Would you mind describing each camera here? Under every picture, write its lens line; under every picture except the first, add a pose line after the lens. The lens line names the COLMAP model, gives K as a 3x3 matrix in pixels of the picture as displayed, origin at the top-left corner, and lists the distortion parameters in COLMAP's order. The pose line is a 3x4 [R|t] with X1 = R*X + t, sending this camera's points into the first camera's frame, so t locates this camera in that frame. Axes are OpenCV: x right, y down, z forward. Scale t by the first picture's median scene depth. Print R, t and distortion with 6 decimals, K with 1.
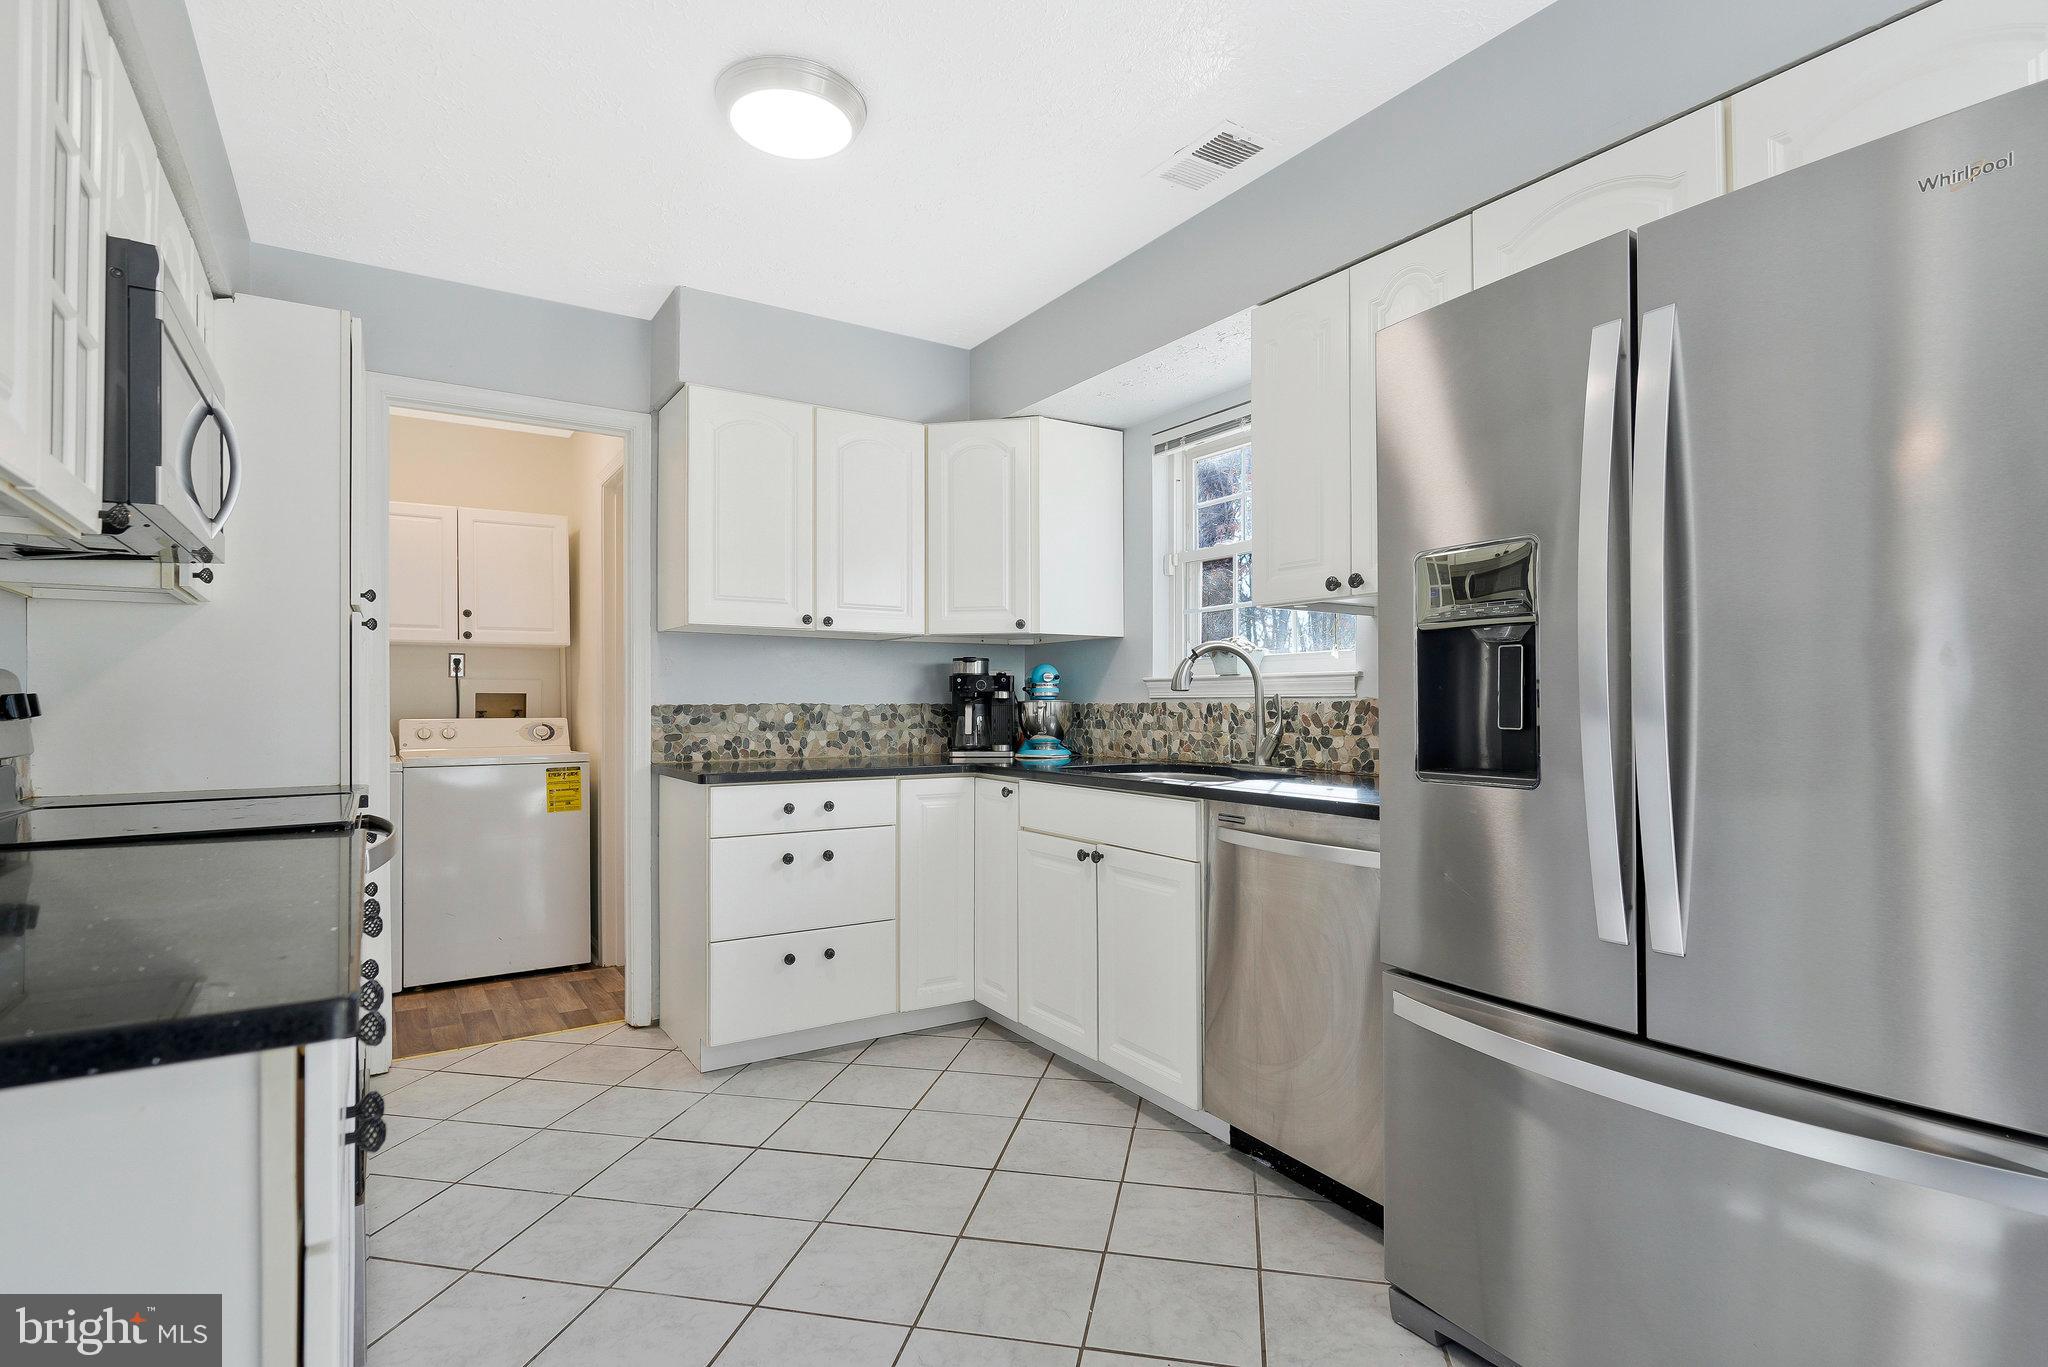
lens RADIAL K [[1004.7, 0, 1019.6], [0, 1004.7, 693.0], [0, 0, 1]] dist [-0.002187, -0.000400]
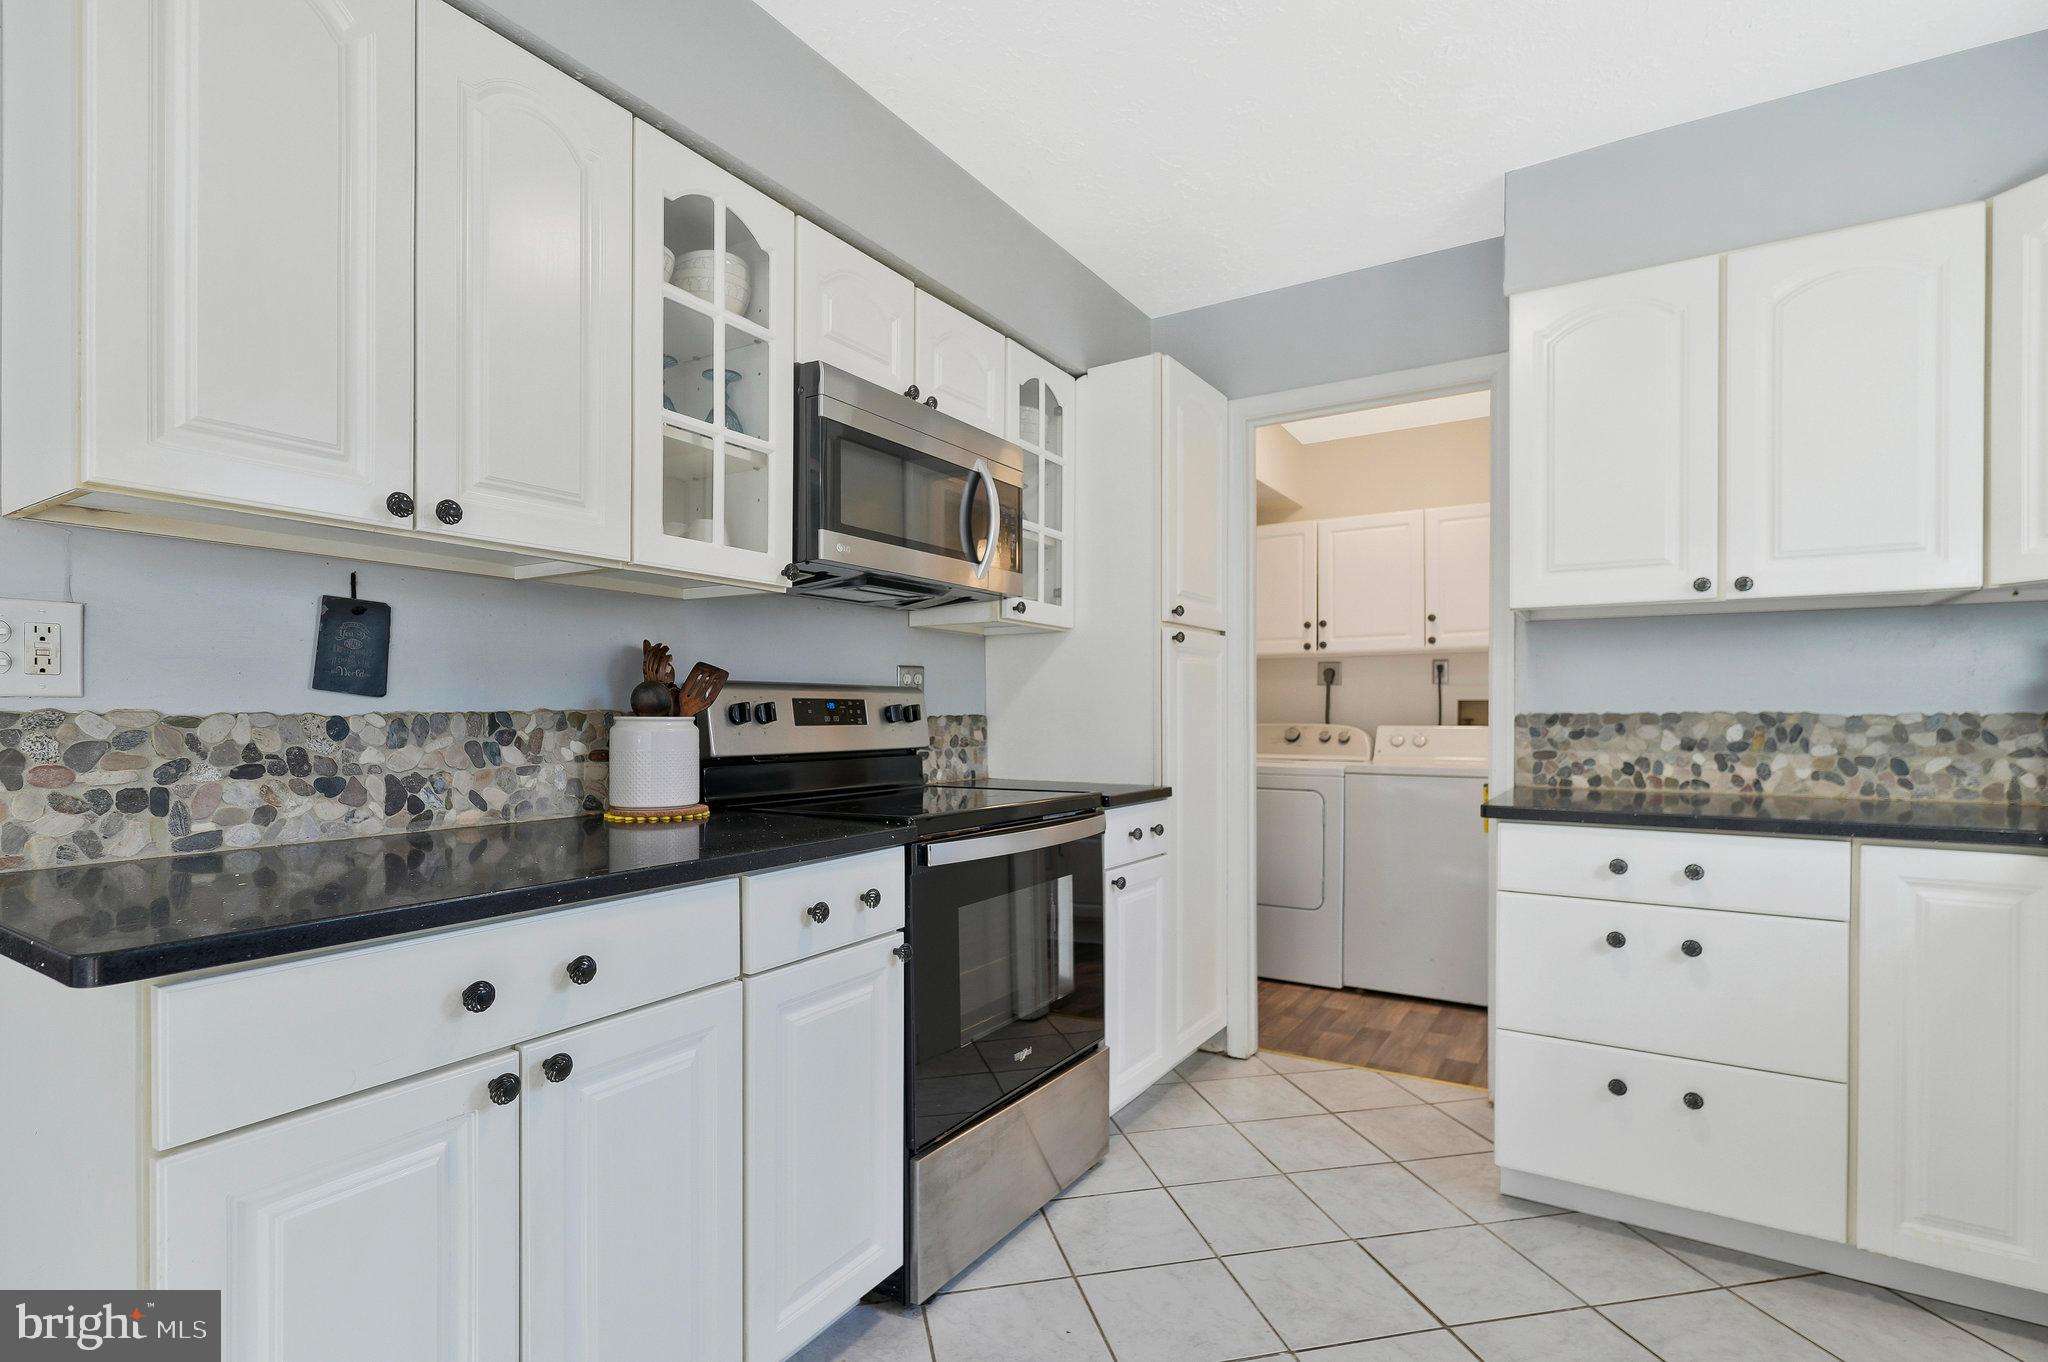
lens RADIAL K [[971.9, 0, 1016.1], [0, 971.9, 717.8], [0, 0, 1]] dist [-0.000213, -0.000064]
pose [[0.417202, 0.007965, -0.908779, 0.164670], [0.009590, 0.999867, 0.013165, 0.001177], [0.908763, -0.014208, 0.417070, 0.295636]]
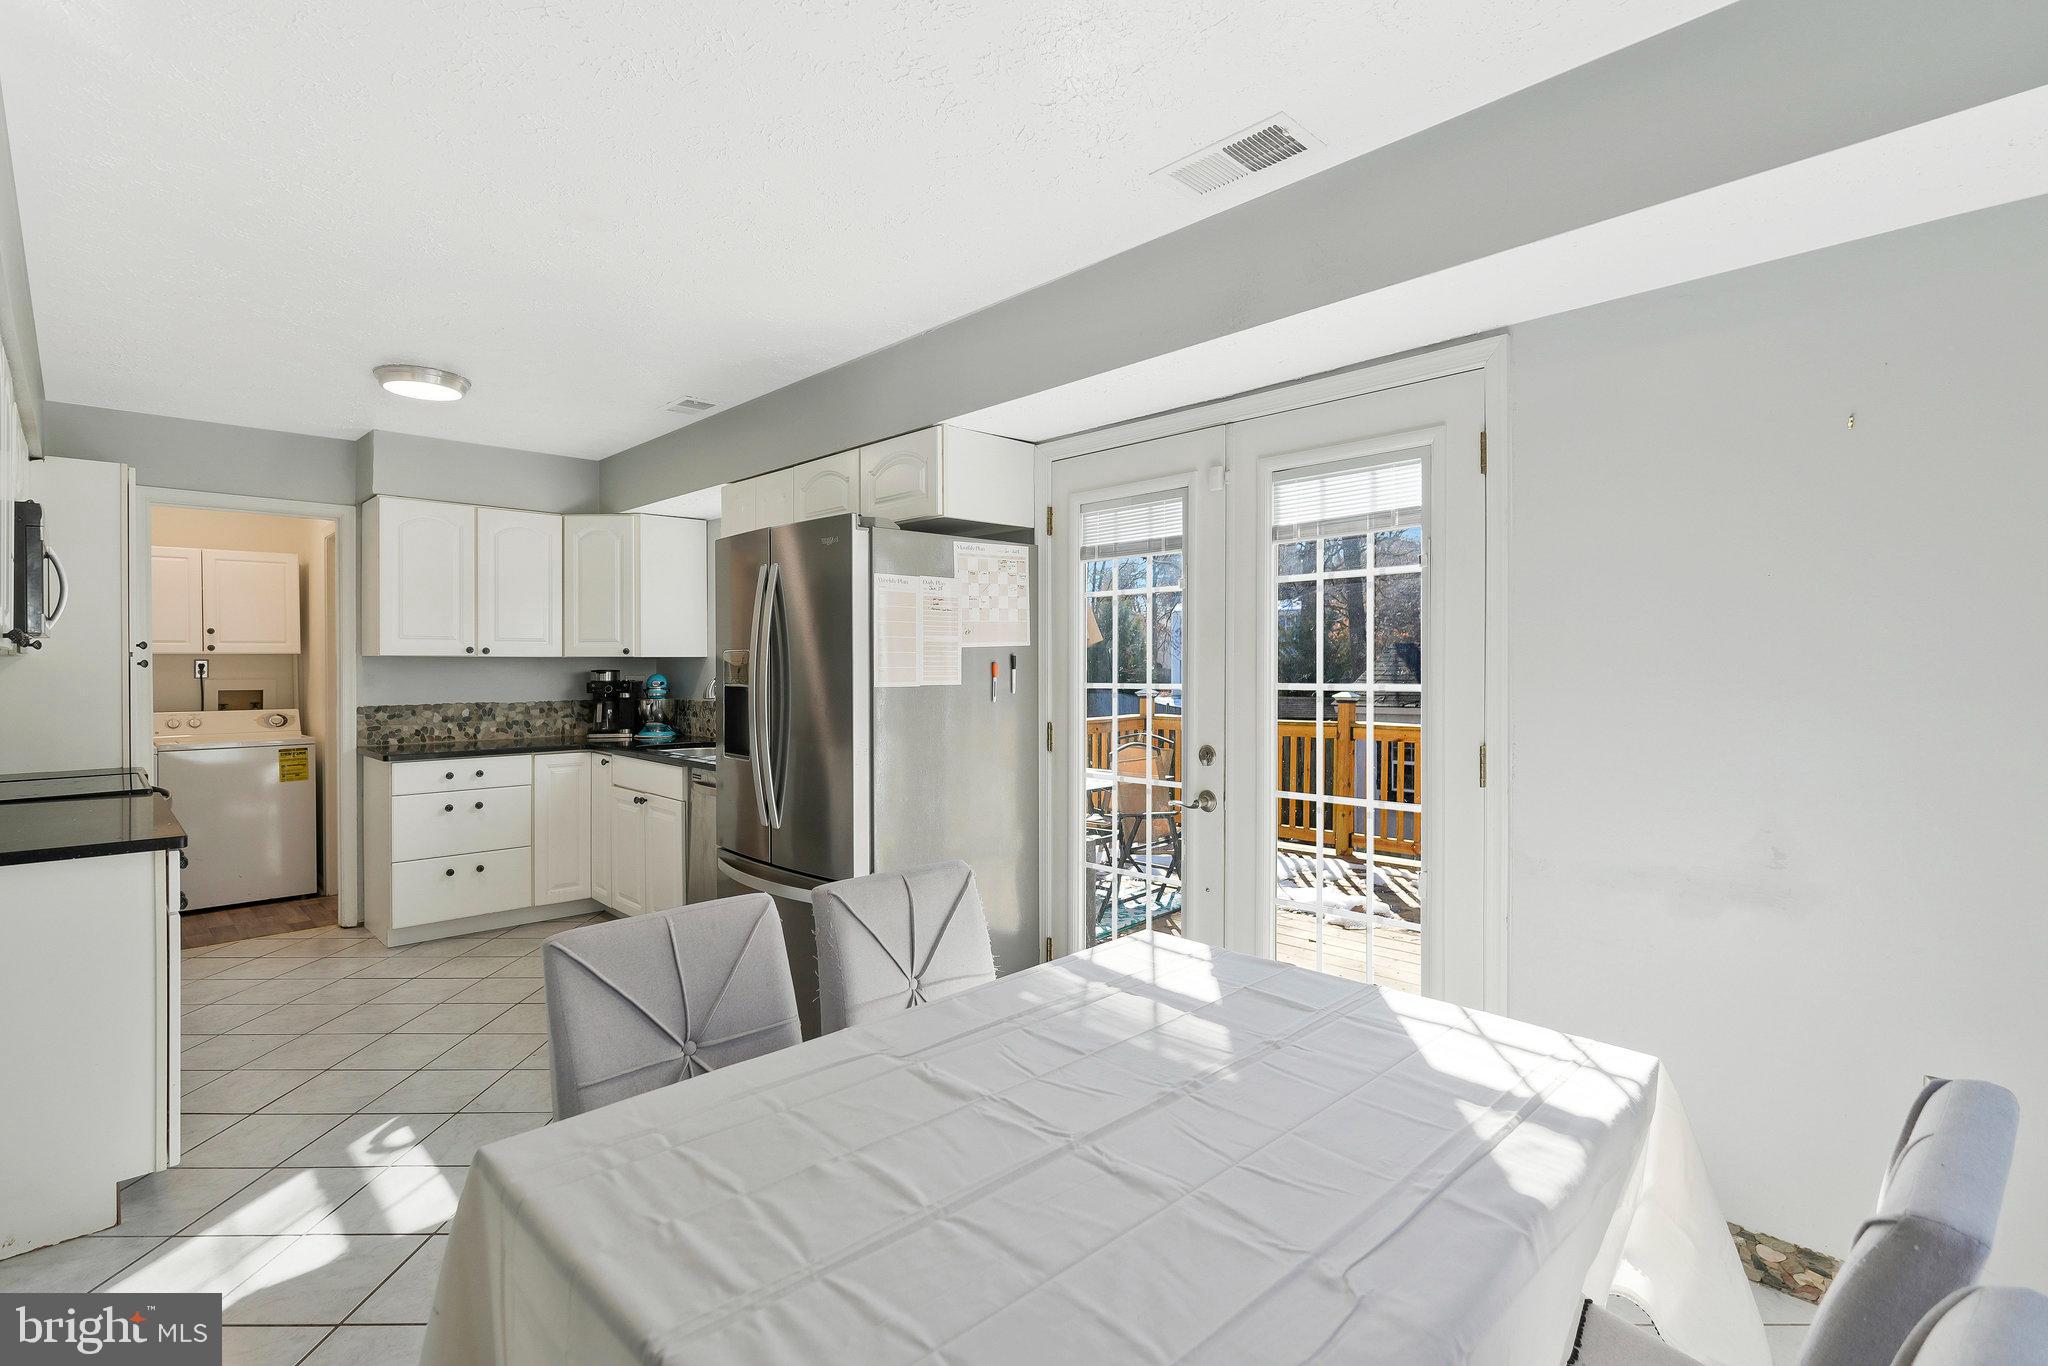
lens RADIAL K [[975.1, 0, 1014.1], [0, 975.1, 663.3], [0, 0, 1]] dist [-0.000248, 0.000012]
pose [[0.981715, -0.000678, 0.190354, 0.283673], [-0.001075, 0.999958, 0.009105, -0.061500], [-0.190352, -0.009143, 0.981673, -0.537975]]
